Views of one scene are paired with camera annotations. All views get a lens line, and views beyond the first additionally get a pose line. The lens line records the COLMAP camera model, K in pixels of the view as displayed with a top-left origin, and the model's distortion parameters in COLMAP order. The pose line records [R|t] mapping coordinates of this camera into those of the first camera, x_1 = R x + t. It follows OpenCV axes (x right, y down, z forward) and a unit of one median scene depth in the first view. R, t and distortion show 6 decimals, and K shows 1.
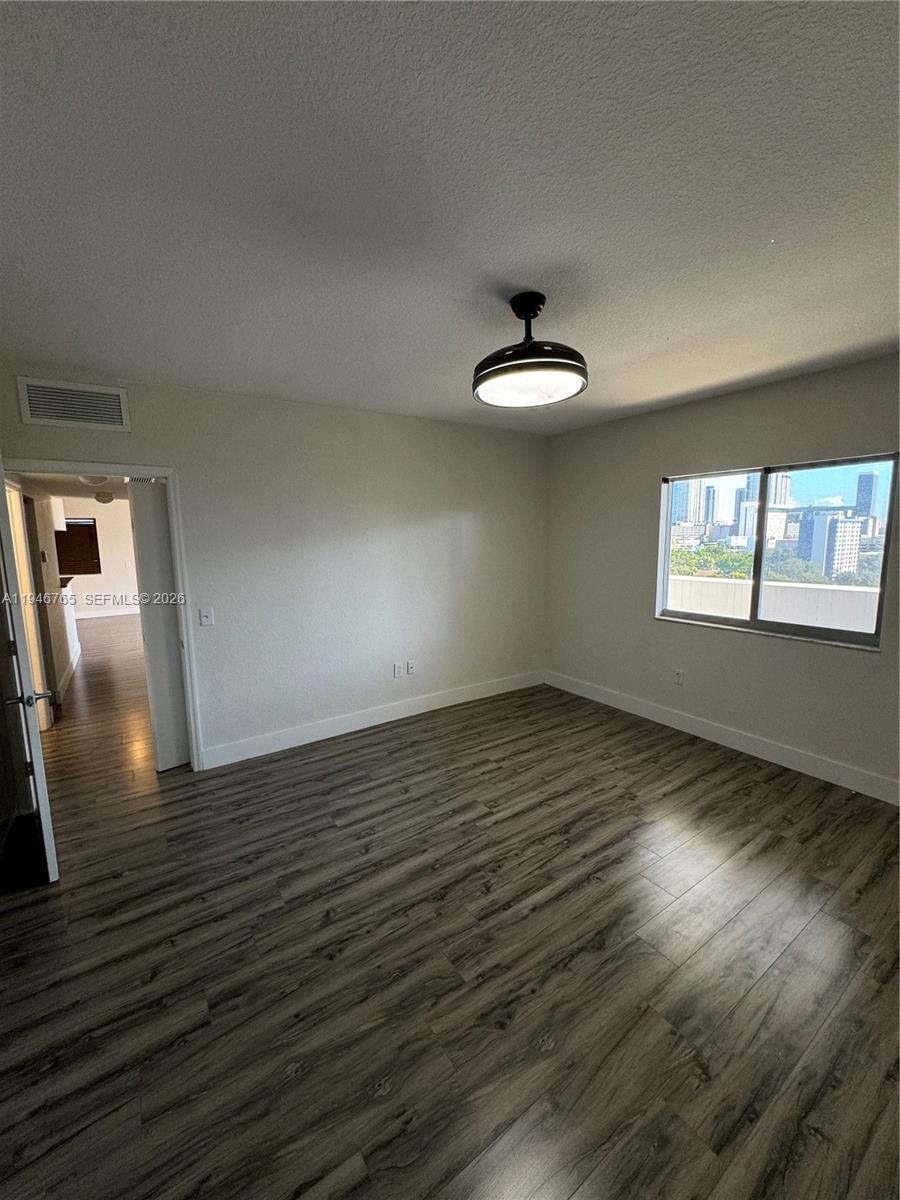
lens RADIAL K [[479.3, 0, 457.0], [0, 479.3, 598.4], [0, 0, 1]] dist [-0.000103, 0.001288]
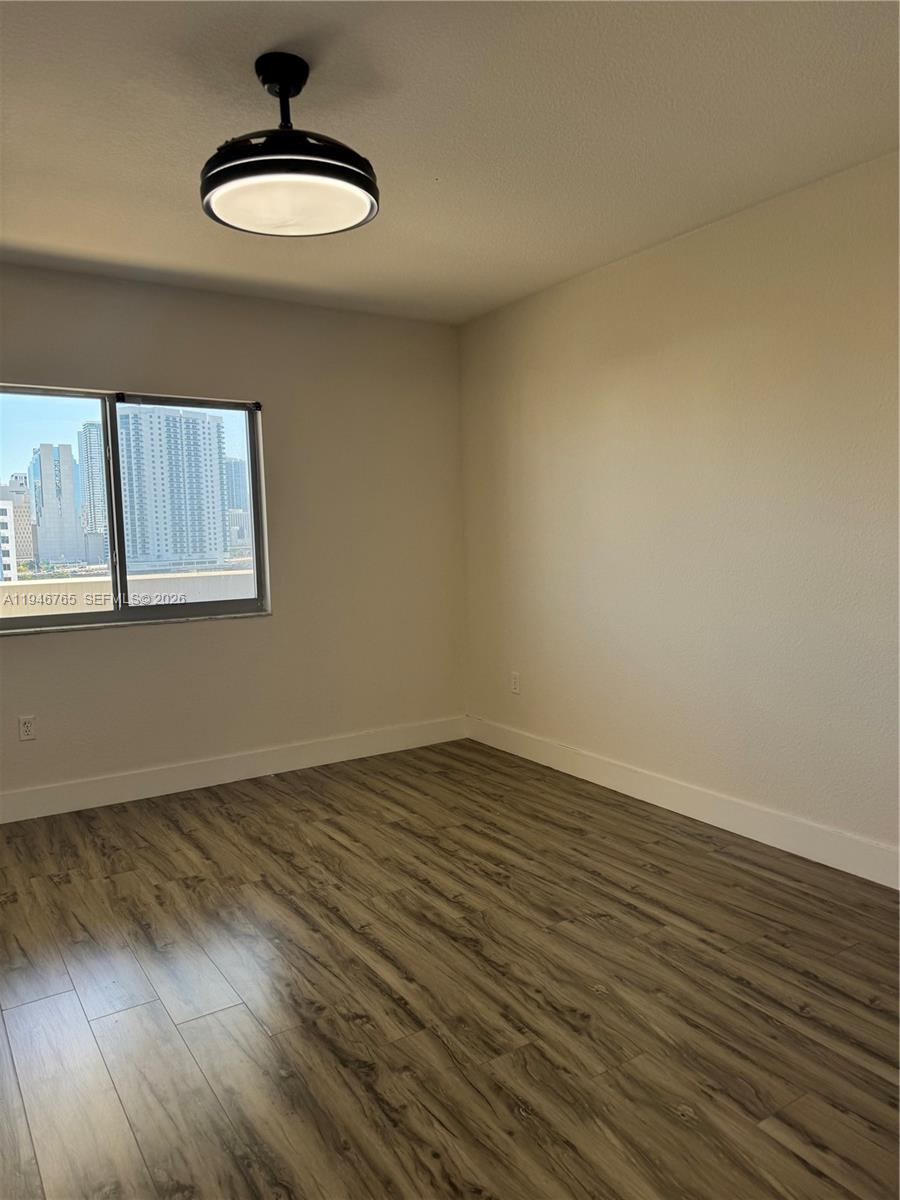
lens RADIAL K [[836.4, 0, 435.8], [0, 836.4, 599.6], [0, 0, 1]] dist [0.096776, -0.111955]
pose [[0.045337, -0.069467, 0.996554, -0.962694], [0.156788, 0.985711, 0.061578, 0.045607], [-0.986591, 0.153456, 0.055581, 0.779463]]
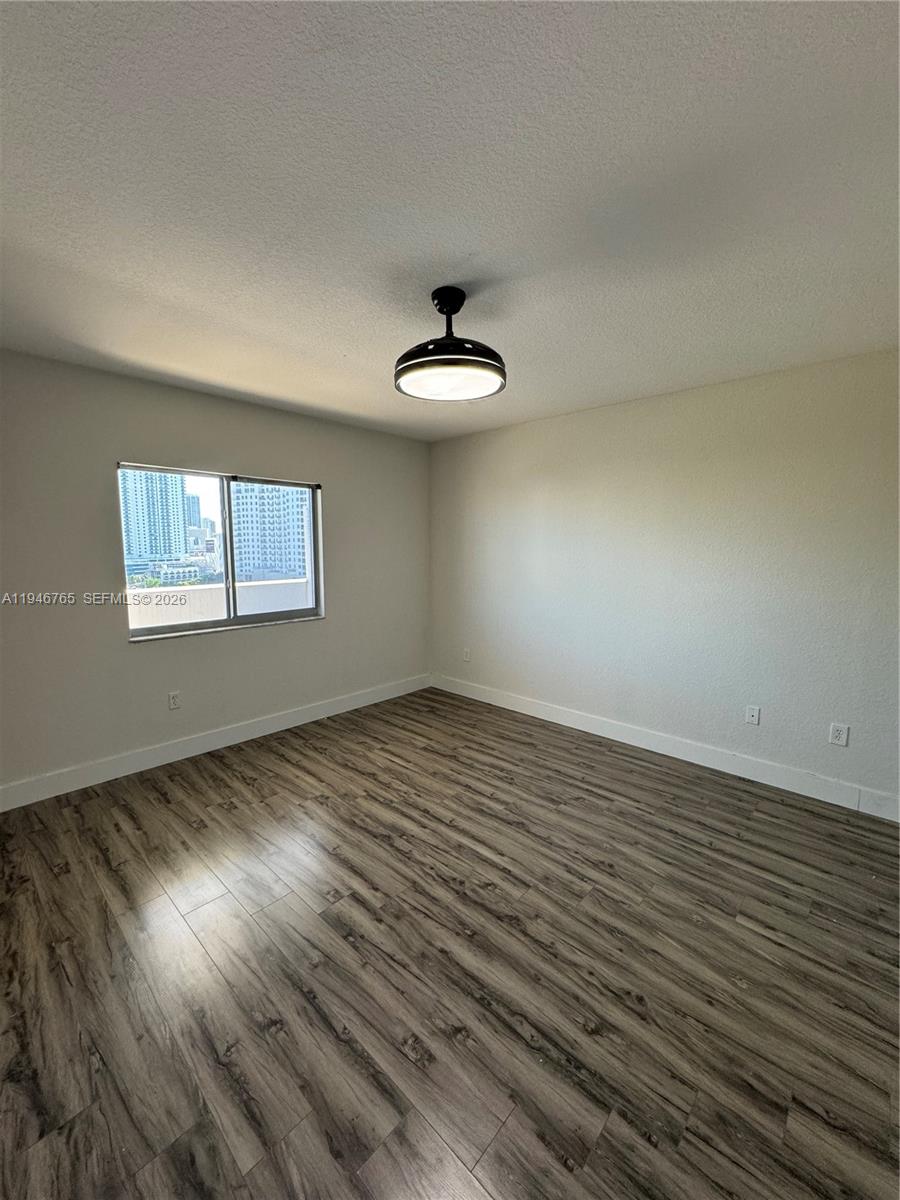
lens RADIAL K [[479.3, 0, 449.5], [0, 479.3, 597.0], [0, 0, 1]] dist [-0.000103, 0.001288]
pose [[-0.208726, -0.094598, 0.973388, -0.833949], [0.129476, 0.983877, 0.123381, -0.109462], [-0.969366, 0.151784, -0.193112, 1.195587]]
